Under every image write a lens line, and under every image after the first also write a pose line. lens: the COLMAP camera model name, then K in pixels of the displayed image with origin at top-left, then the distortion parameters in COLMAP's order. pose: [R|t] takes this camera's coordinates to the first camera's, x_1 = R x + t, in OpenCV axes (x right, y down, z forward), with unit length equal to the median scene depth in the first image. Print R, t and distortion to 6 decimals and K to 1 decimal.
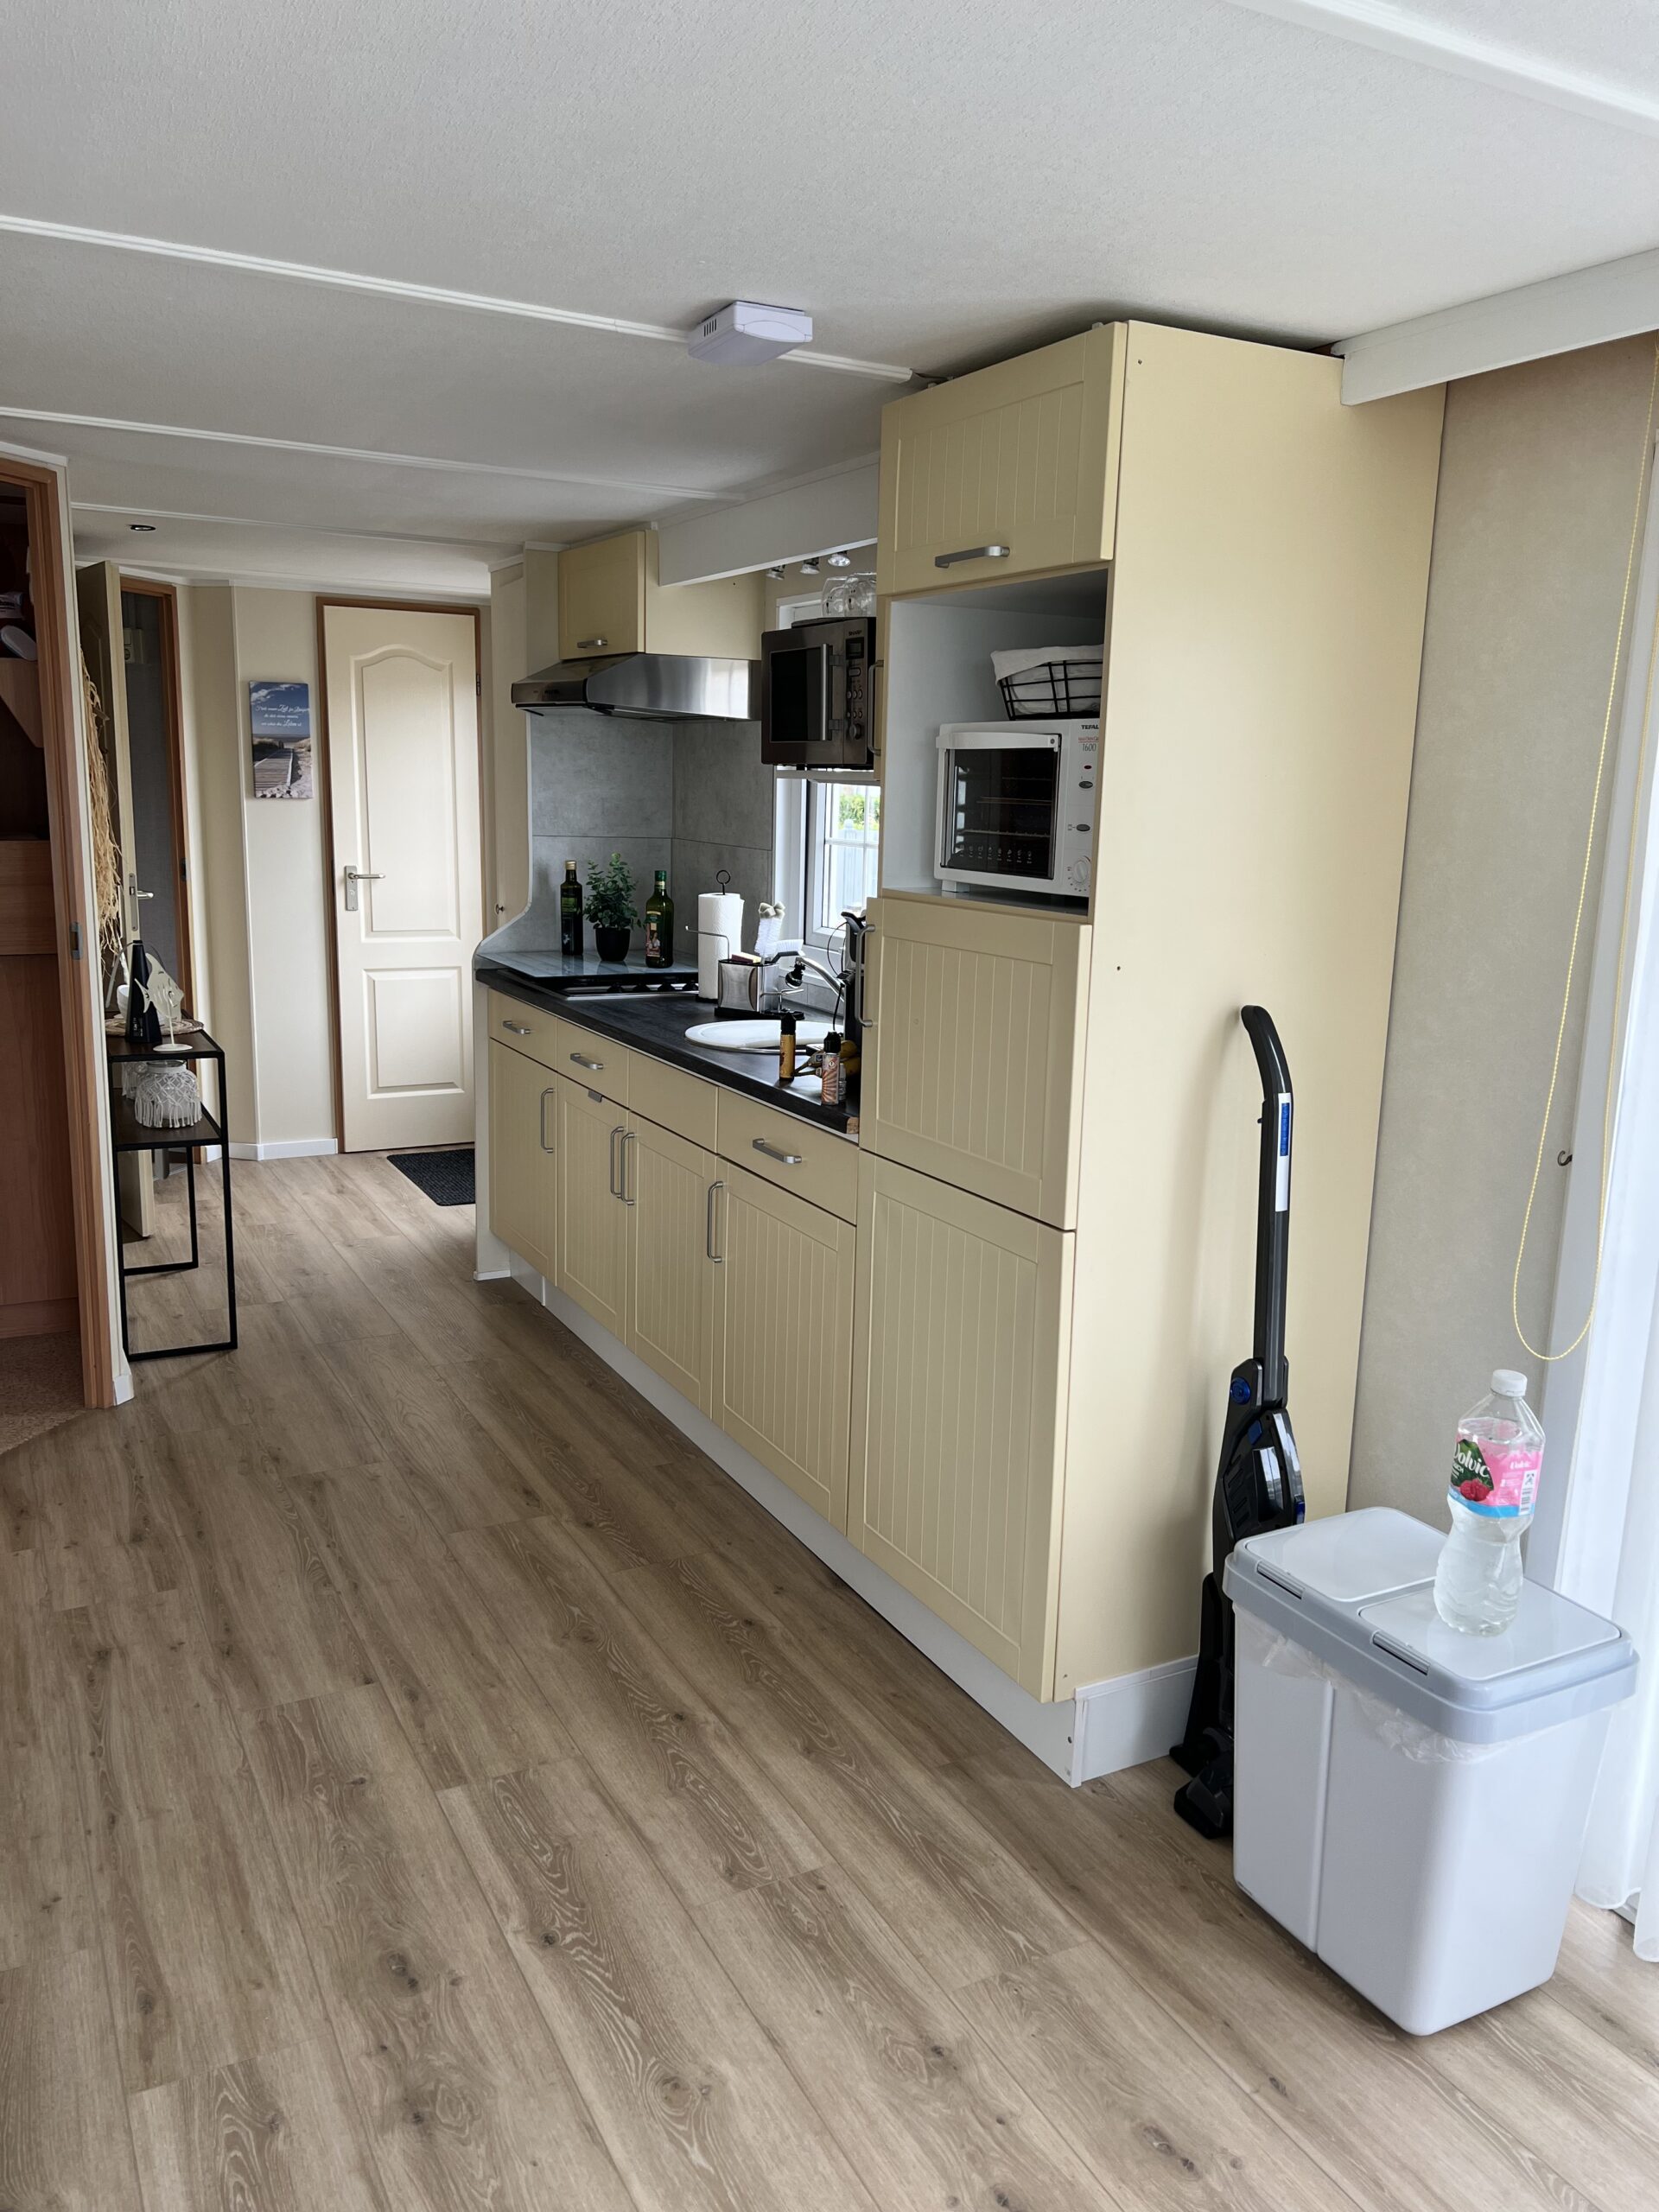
lens RADIAL K [[1681.6, 0, 819.5], [0, 1681.6, 1104.2], [0, 0, 1]] dist [0.065474, -0.061892]
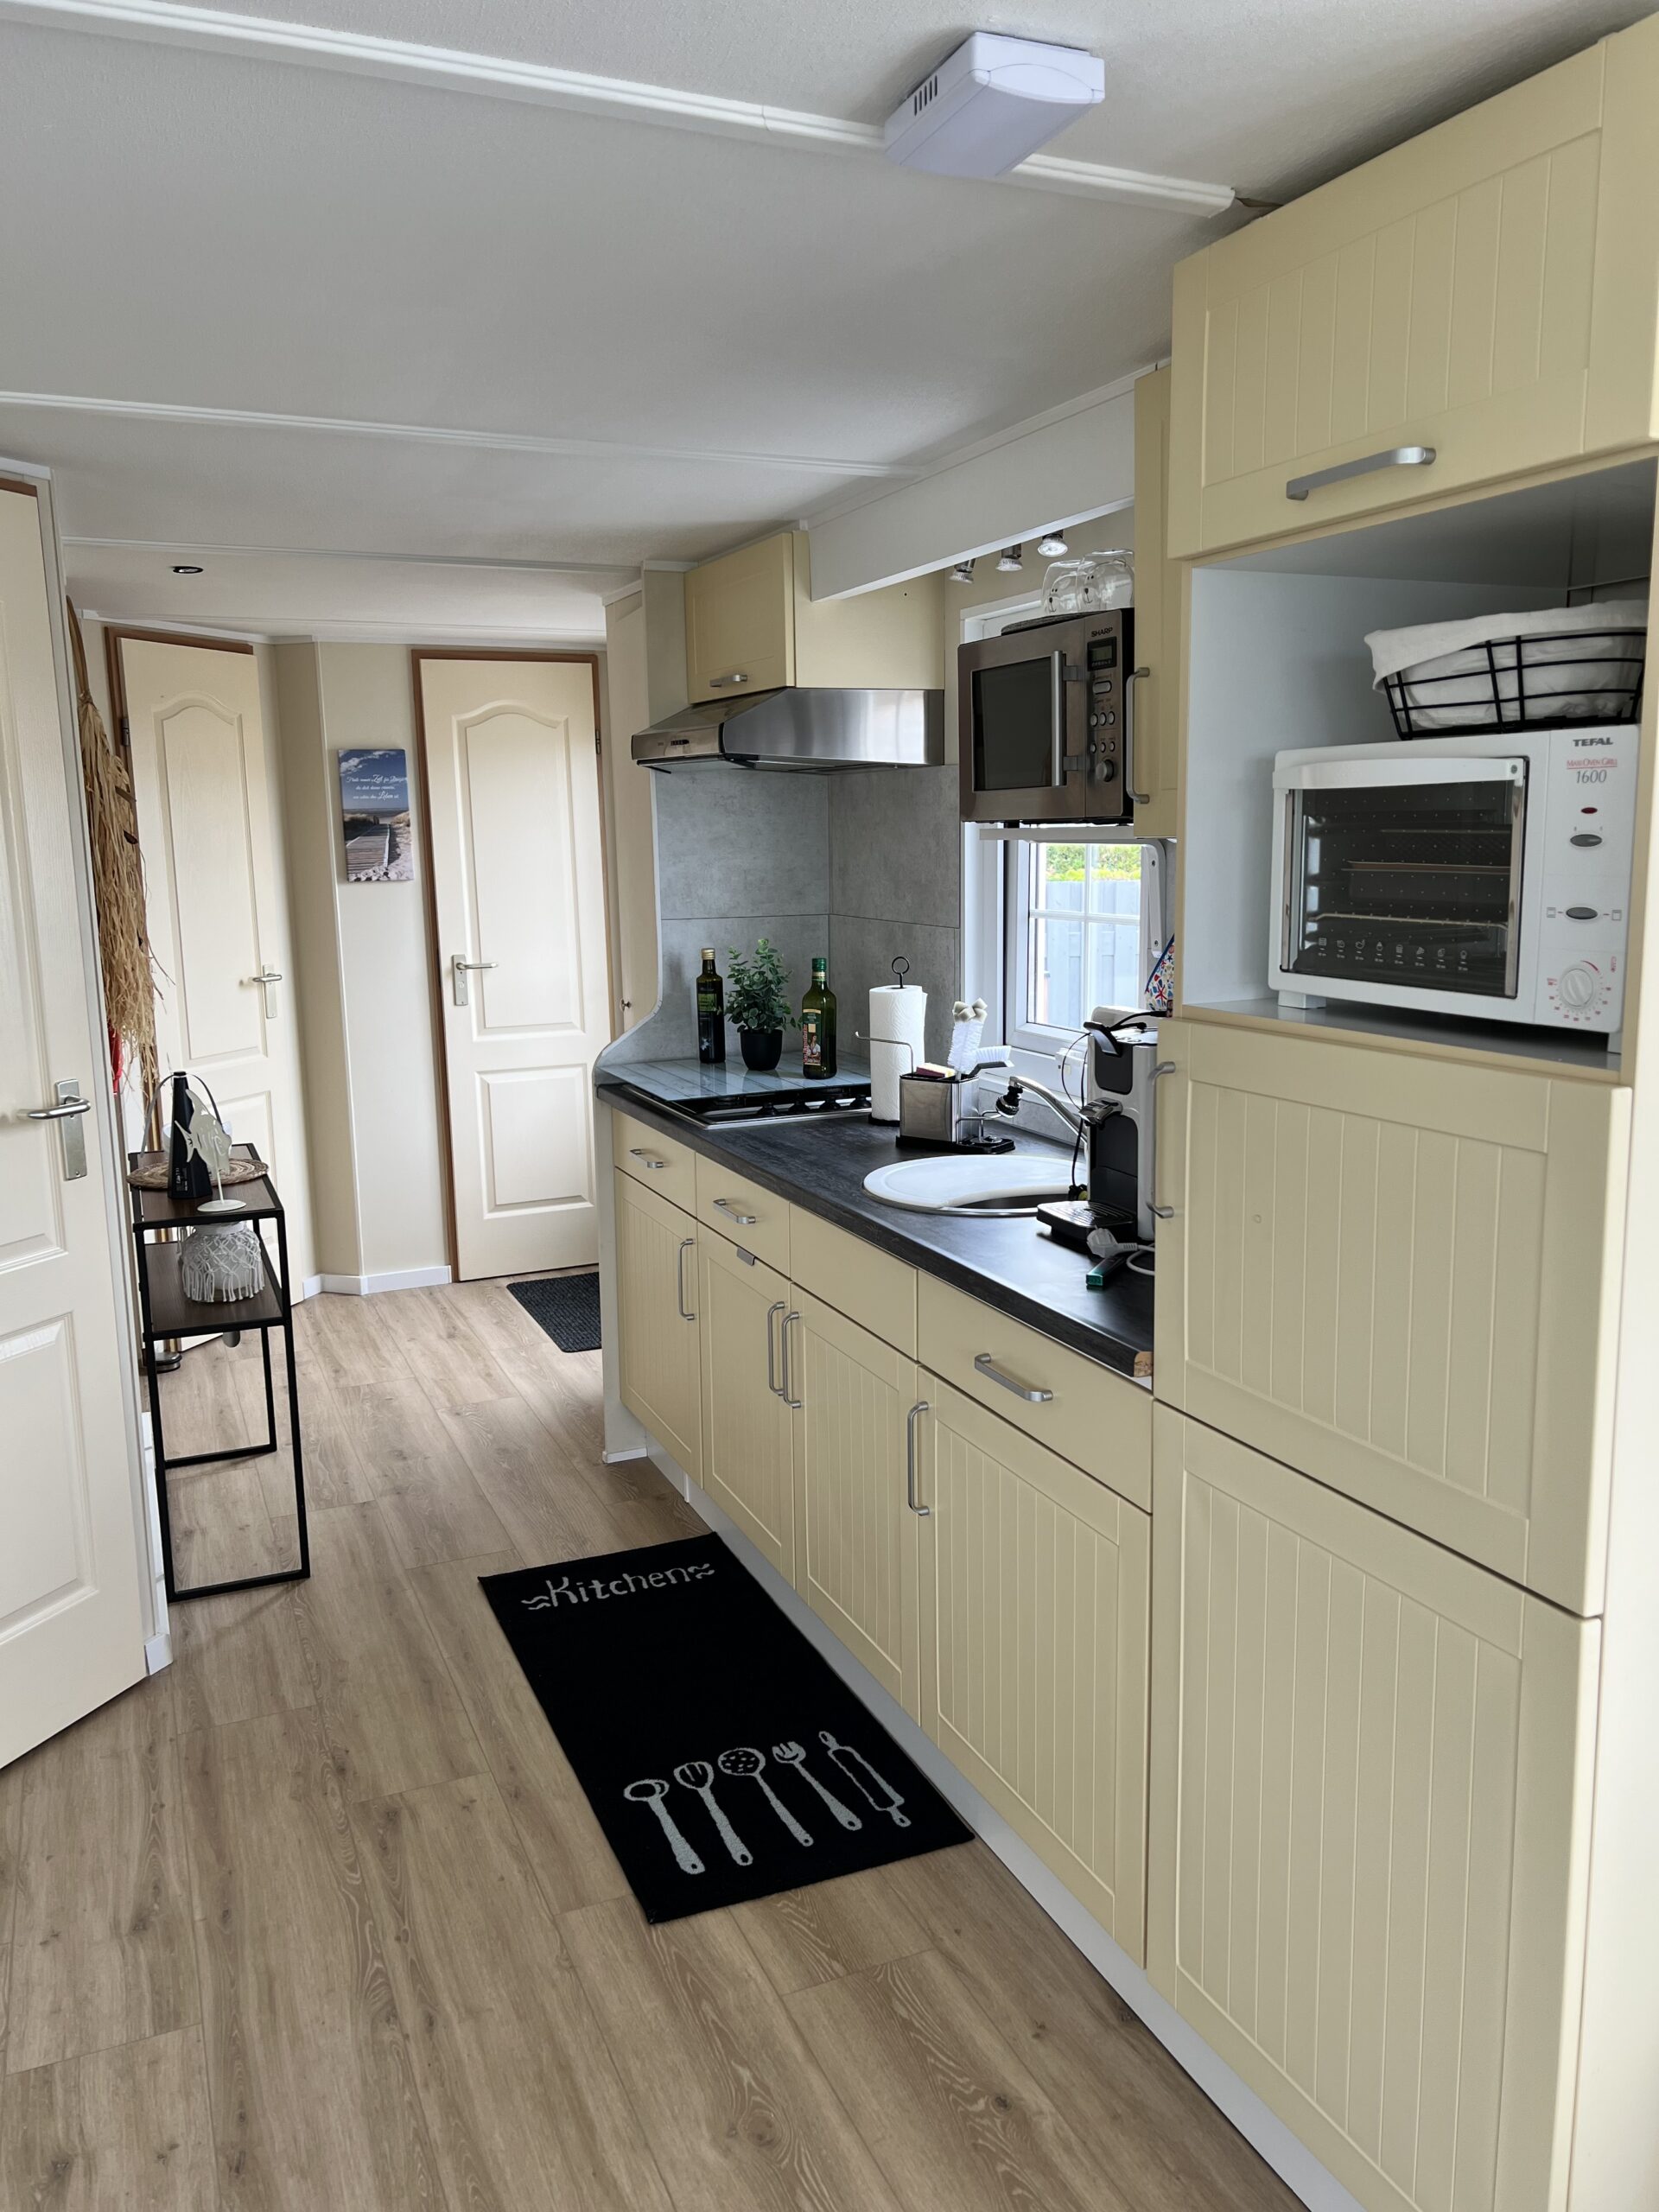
lens RADIAL K [[1681.6, 0, 832.1], [0, 1681.6, 1108.1], [0, 0, 1]] dist [0.065474, -0.061892]
pose [[0.996790, -0.029693, -0.074349, -0.042654], [0.027748, 0.999249, -0.027056, -0.062775], [0.075096, 0.024906, 0.996865, 0.283644]]
